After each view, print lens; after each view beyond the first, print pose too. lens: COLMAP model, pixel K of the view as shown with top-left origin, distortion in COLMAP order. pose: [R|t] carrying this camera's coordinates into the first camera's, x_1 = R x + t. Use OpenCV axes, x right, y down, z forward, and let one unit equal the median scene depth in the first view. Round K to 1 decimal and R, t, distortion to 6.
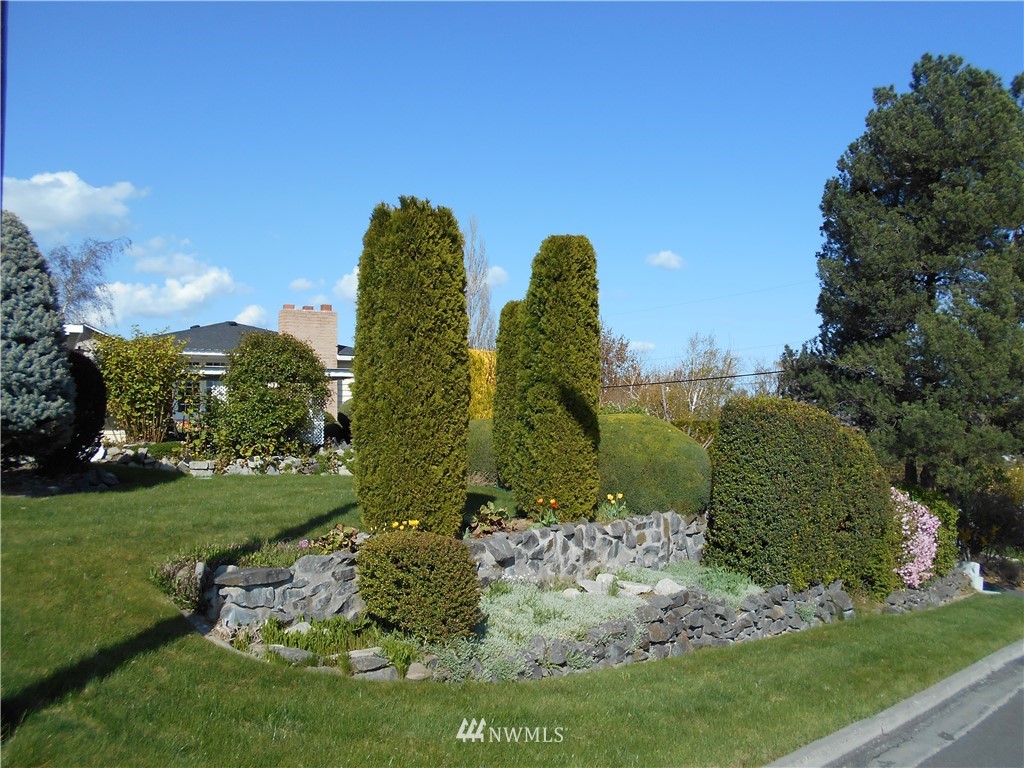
lens RADIAL K [[774.4, 0, 470.4], [0, 774.4, 403.7], [0, 0, 1]] dist [-0.019417, 0.016894]
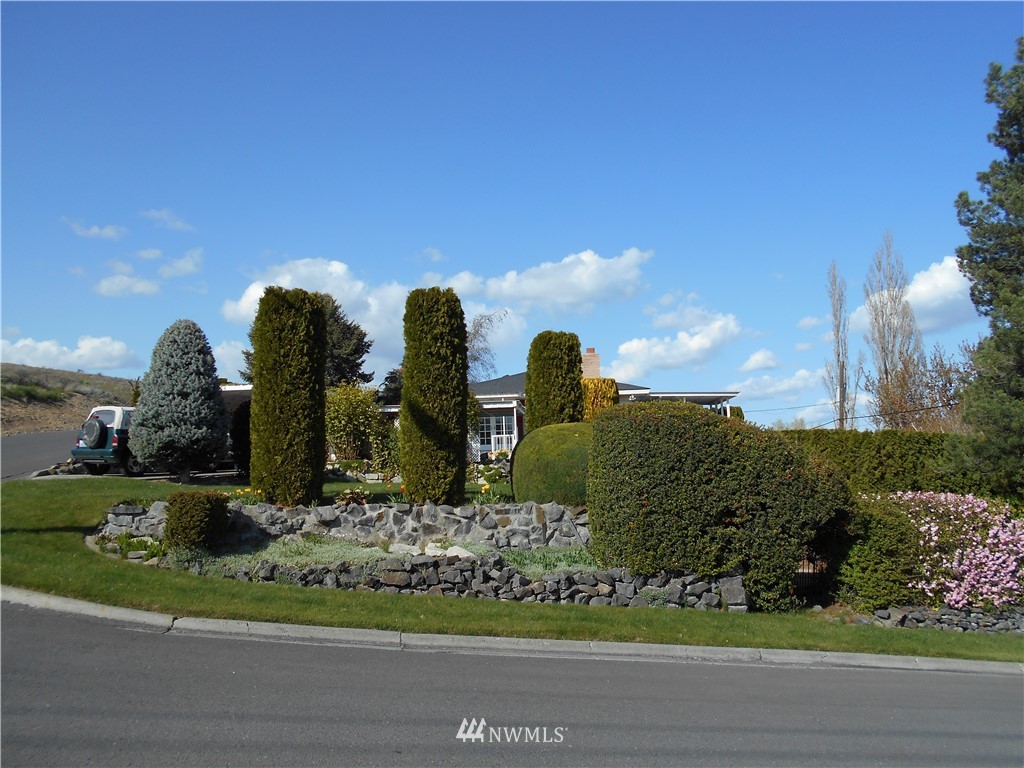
lens RADIAL K [[774.4, 0, 514.2], [0, 774.4, 382.7], [0, 0, 1]] dist [-0.019417, 0.016894]
pose [[0.822614, -0.078186, -0.563198, 0.841313], [0.030640, 0.995157, -0.093400, 0.063628], [0.567773, 0.059576, 0.821026, -0.003967]]
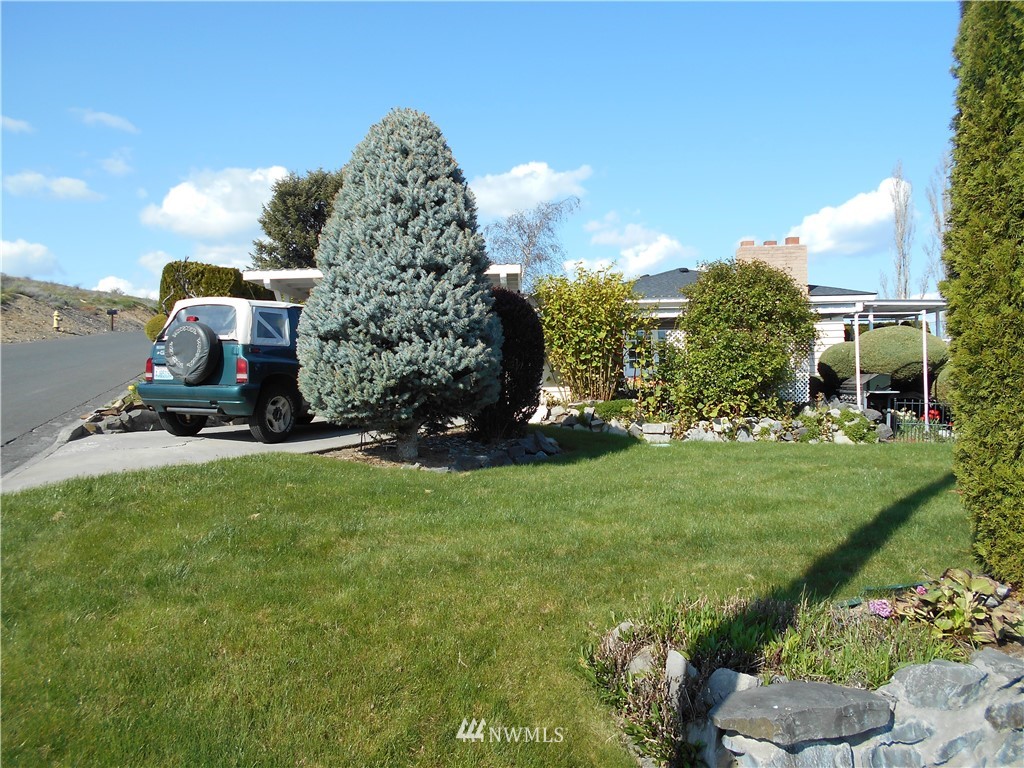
lens RADIAL K [[774.4, 0, 505.5], [0, 774.4, 368.9], [0, 0, 1]] dist [-0.019417, 0.016894]
pose [[0.866973, -0.023822, -0.497785, -0.111074], [0.028095, 0.999605, 0.001096, 0.016235], [0.497562, -0.014935, 0.867300, 0.298630]]
